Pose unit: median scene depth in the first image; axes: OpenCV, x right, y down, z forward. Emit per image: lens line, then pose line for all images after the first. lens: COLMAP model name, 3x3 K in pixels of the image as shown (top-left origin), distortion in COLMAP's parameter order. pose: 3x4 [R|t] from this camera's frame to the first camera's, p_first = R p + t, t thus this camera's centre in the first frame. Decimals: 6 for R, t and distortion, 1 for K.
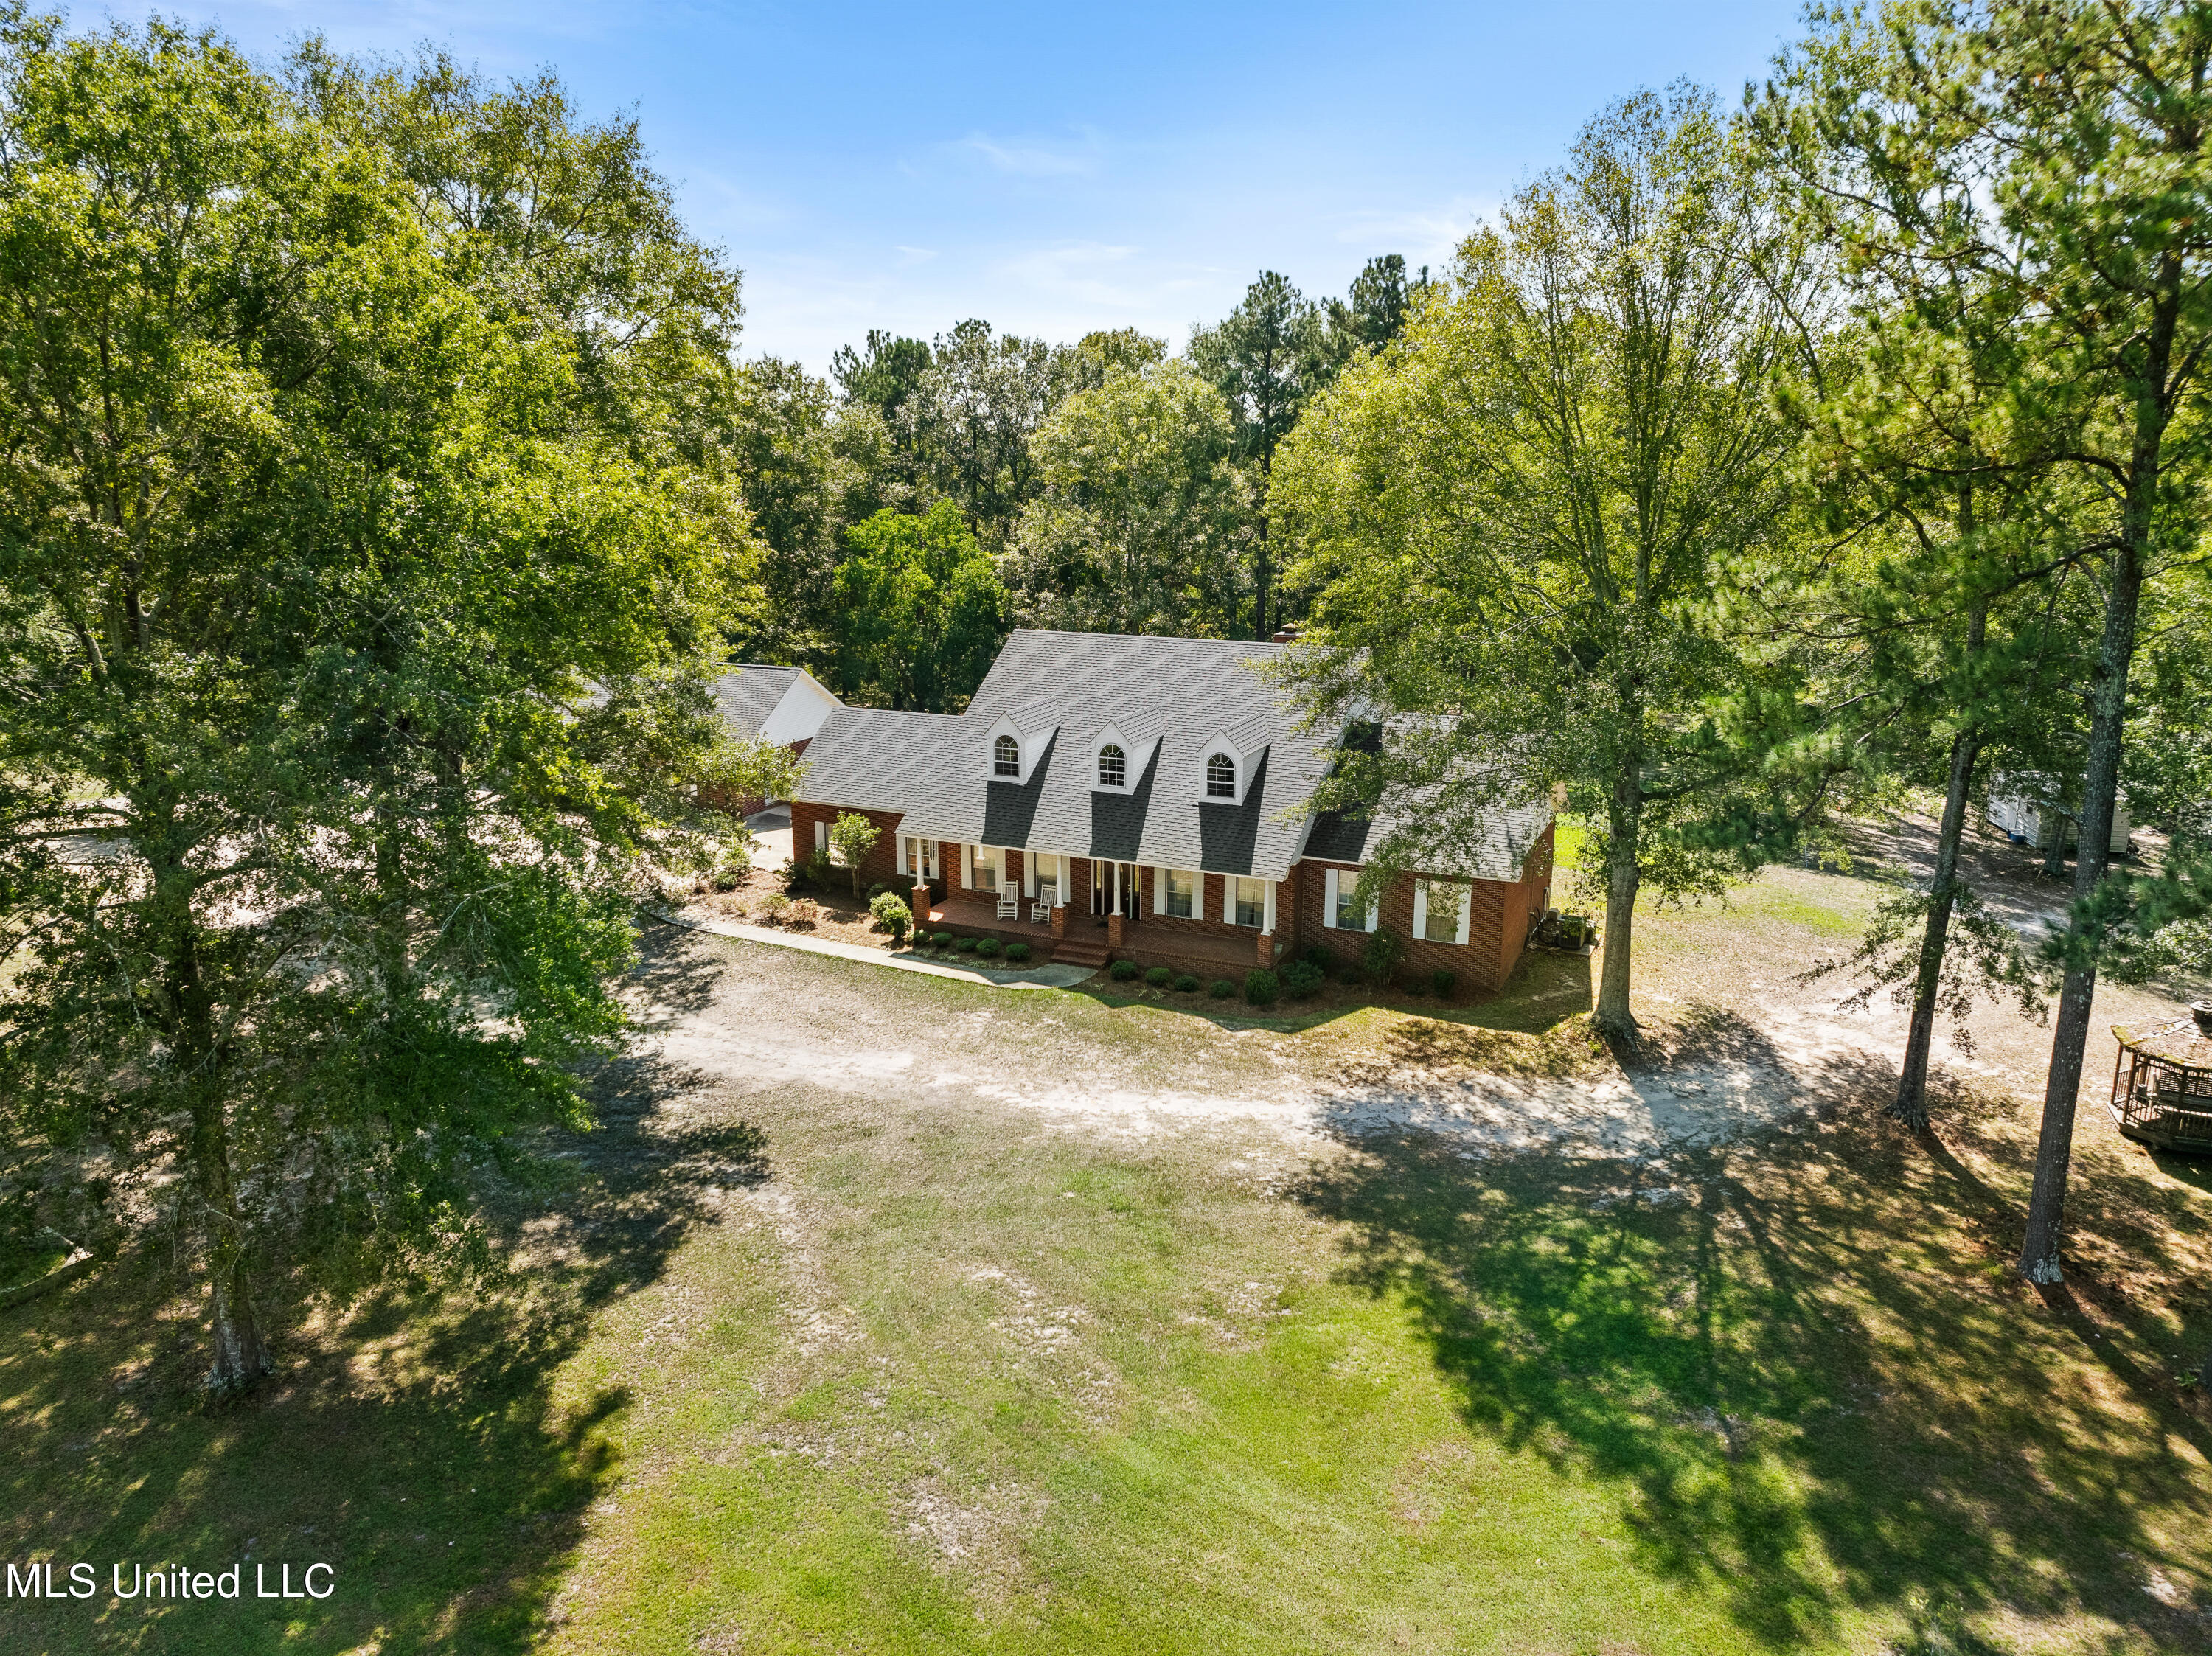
lens RADIAL K [[1553.0, 0, 1107.5], [0, 1553.0, 828.1], [0, 0, 1]] dist [-0.040711, 0.008409]
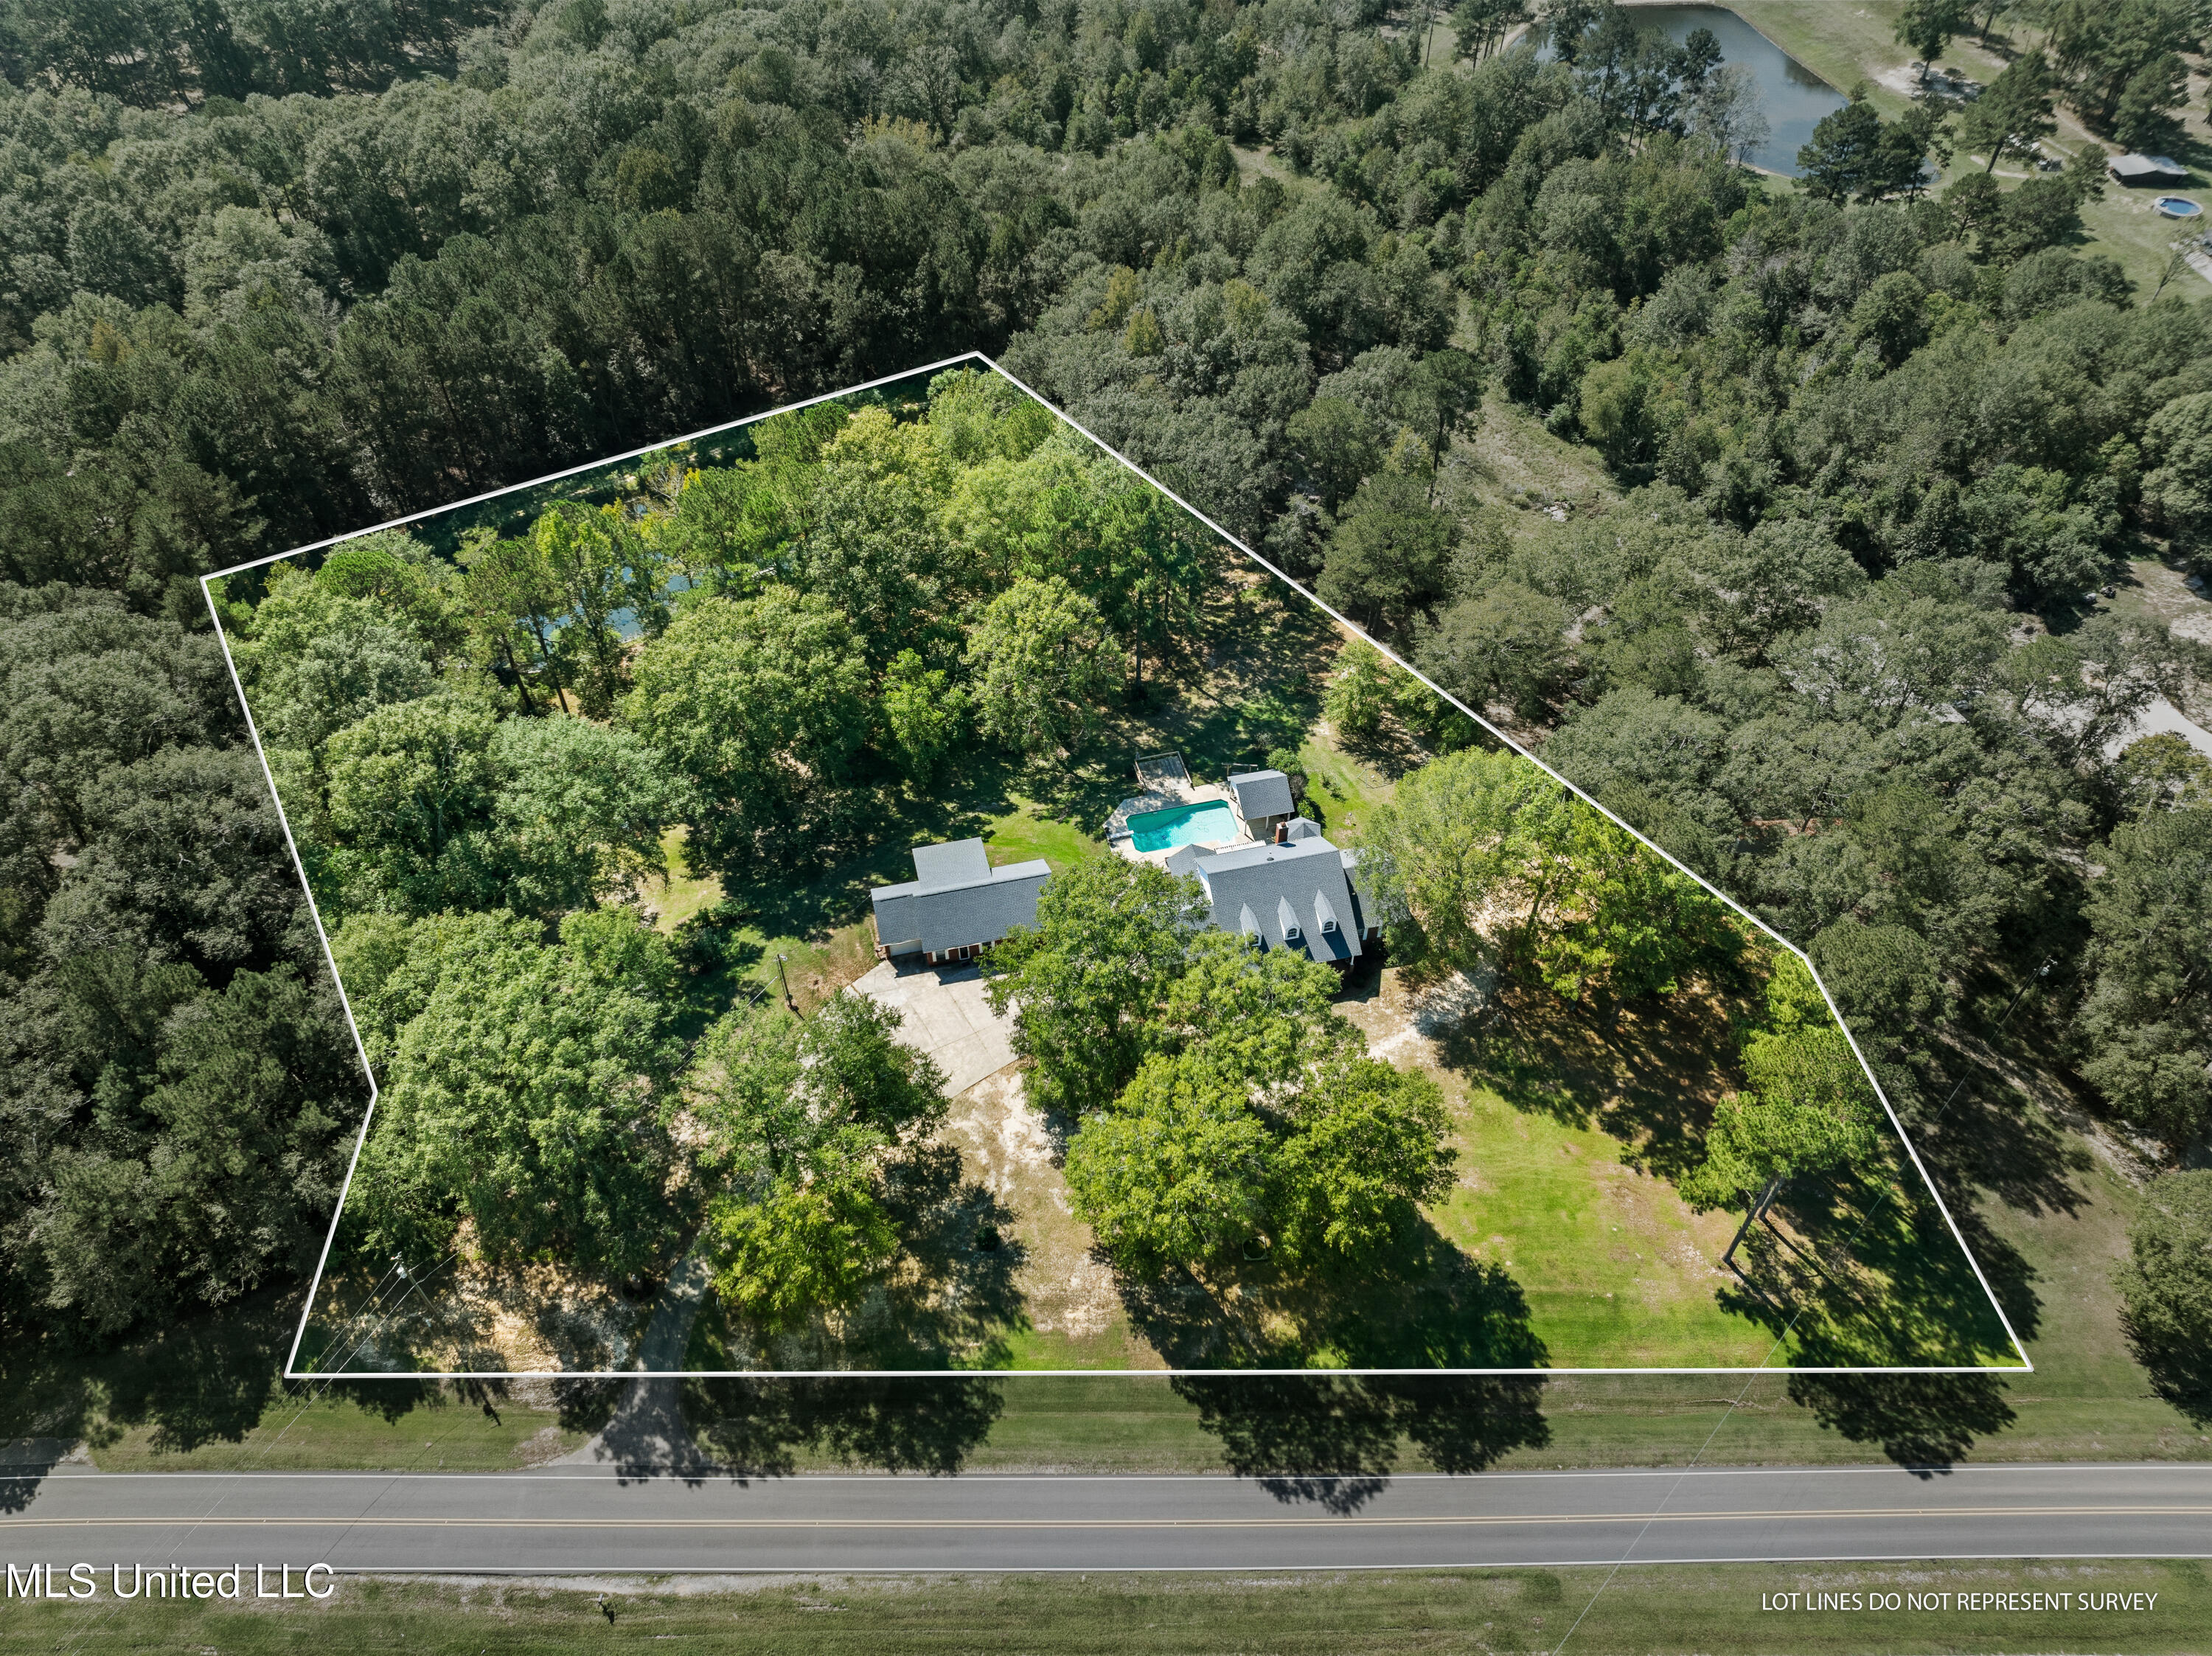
lens RADIAL K [[1553.0, 0, 1107.5], [0, 1553.0, 820.8], [0, 0, 1]] dist [-0.040711, 0.008409]
pose [[0.794485, -0.434943, 0.423814, -1.503149], [0.154245, 0.819525, 0.551894, -1.986830], [-0.587369, -0.373100, 0.718188, -0.887025]]
